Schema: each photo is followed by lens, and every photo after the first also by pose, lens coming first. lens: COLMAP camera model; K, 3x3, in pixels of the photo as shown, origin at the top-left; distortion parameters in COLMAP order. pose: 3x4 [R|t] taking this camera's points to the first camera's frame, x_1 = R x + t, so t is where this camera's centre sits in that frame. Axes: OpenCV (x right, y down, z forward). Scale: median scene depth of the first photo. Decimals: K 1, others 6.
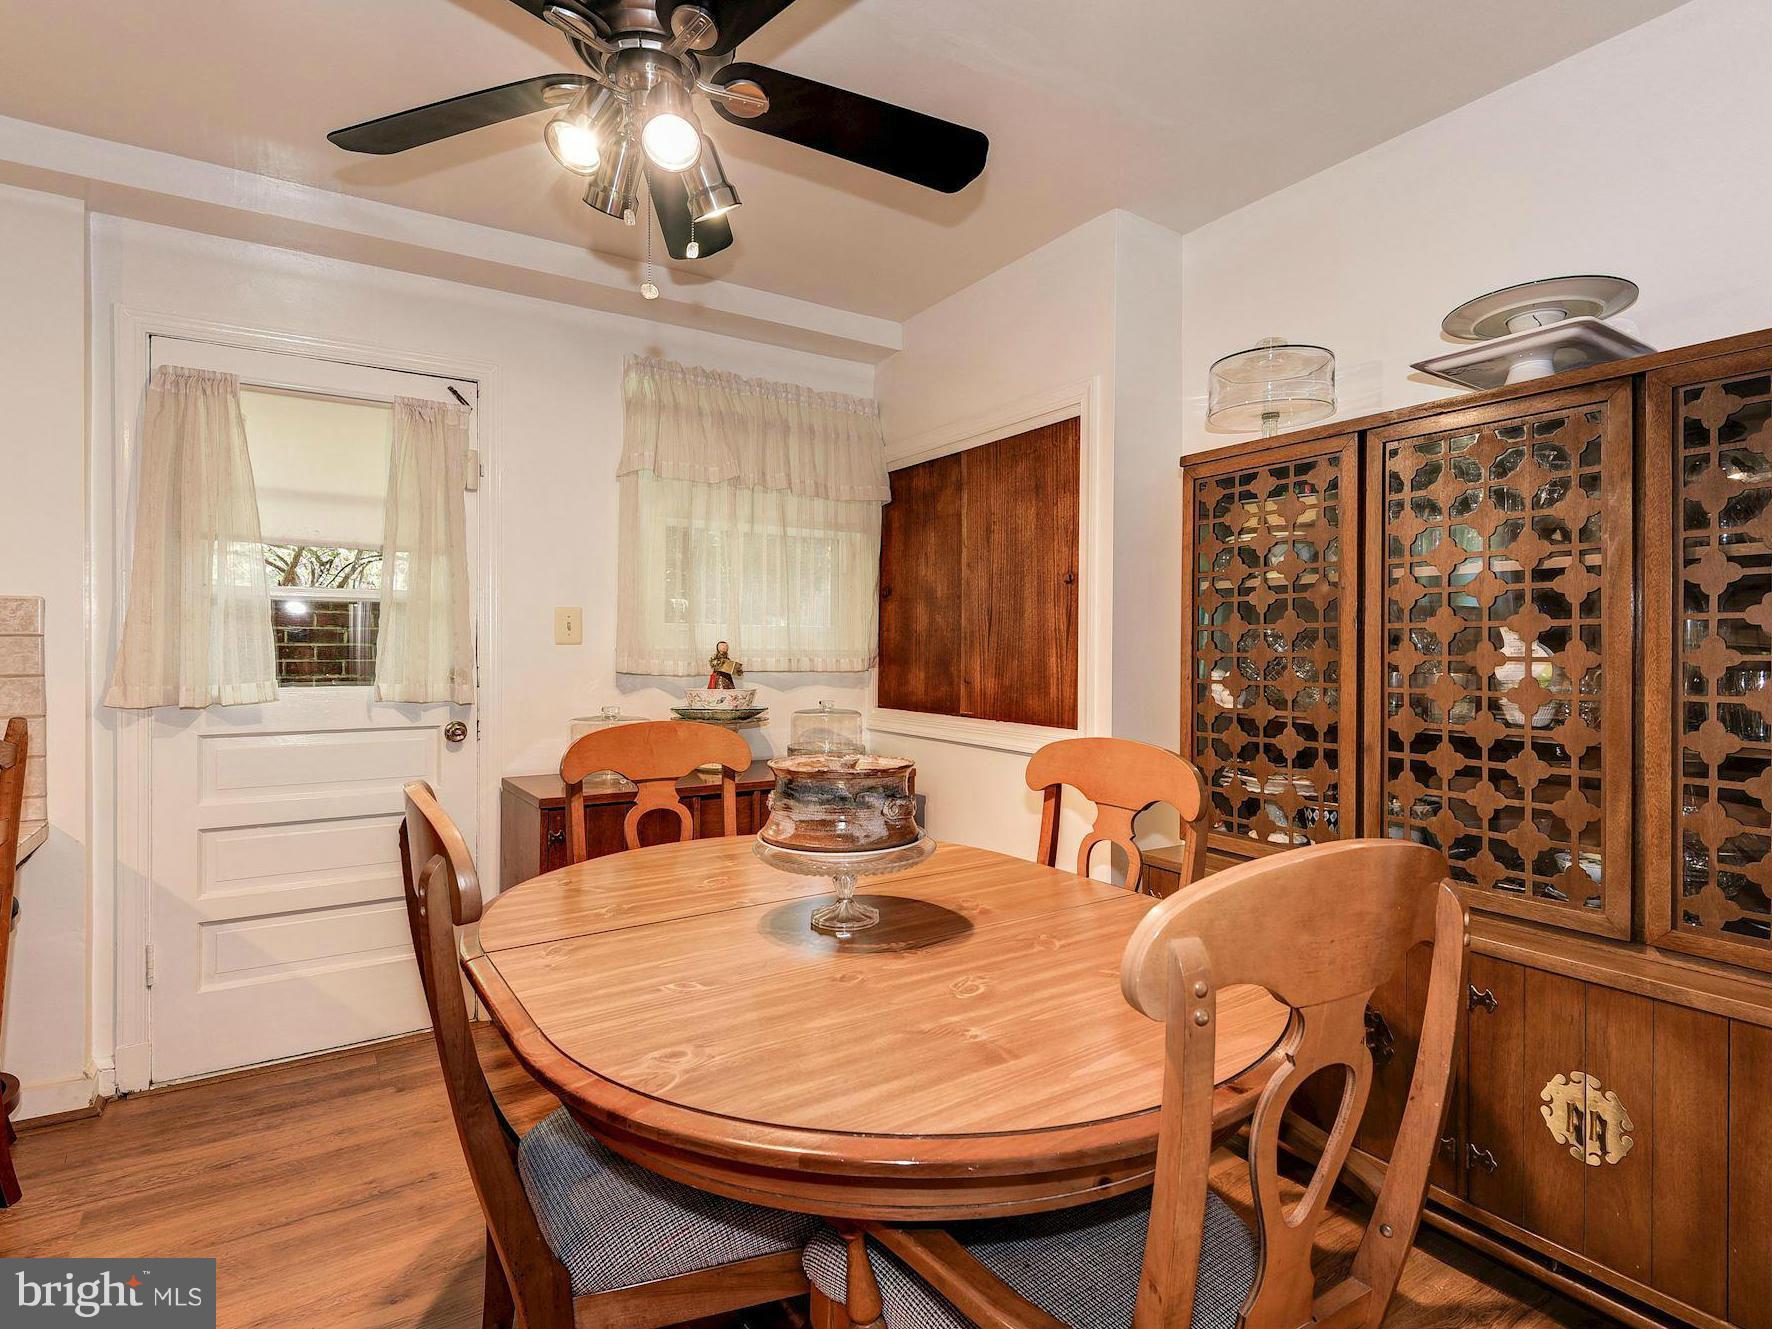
lens RADIAL K [[939.3, 0, 888.0], [0, 939.3, 649.0], [0, 0, 1]] dist [-0.014535, -0.009428]
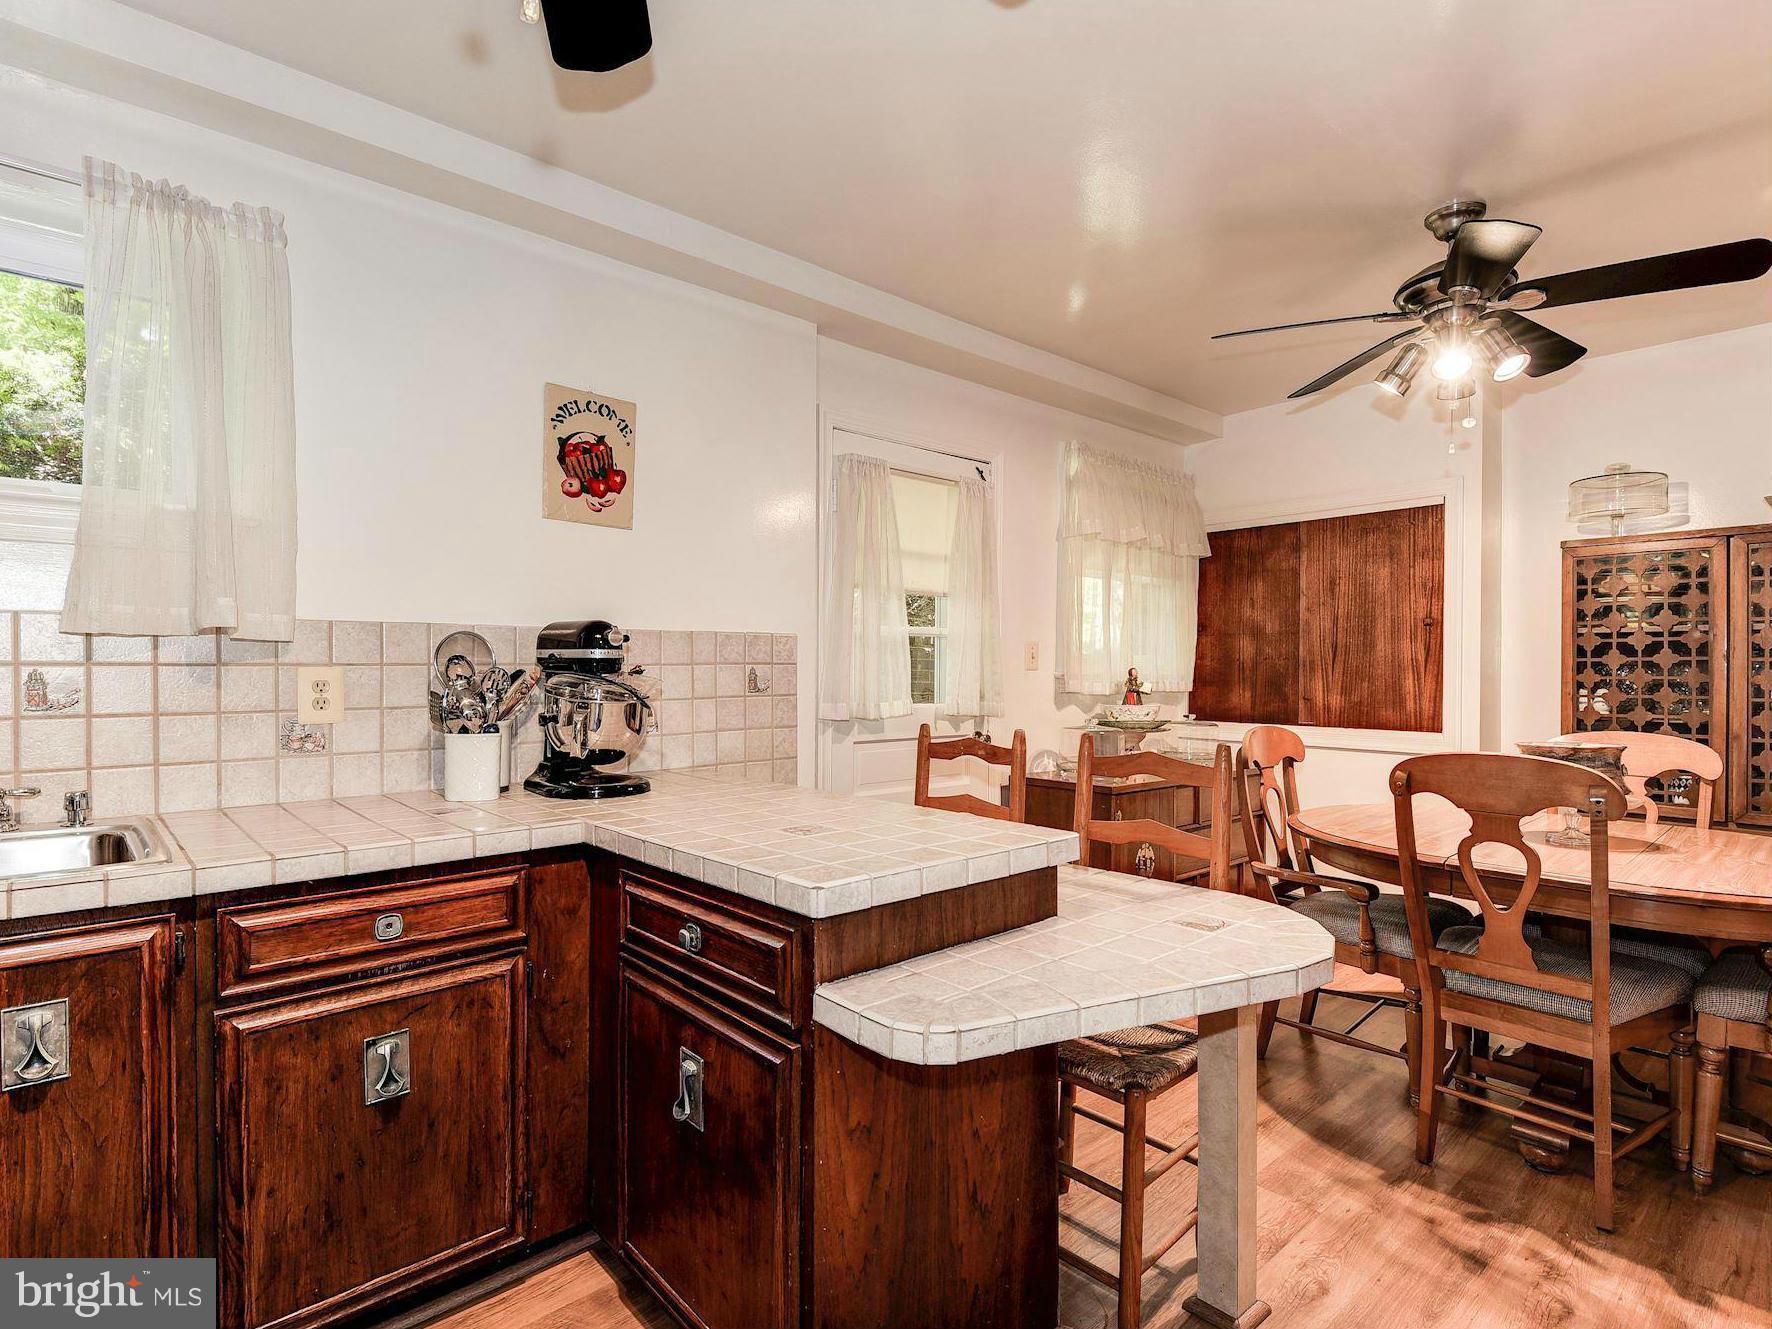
lens RADIAL K [[939.3, 0, 879.1], [0, 939.3, 672.2], [0, 0, 1]] dist [-0.014535, -0.009428]
pose [[0.992853, -0.000201, 0.119341, -0.711336], [0.000167, 1.000000, 0.000291, -0.002586], [-0.119342, -0.000269, 0.992853, -0.234703]]
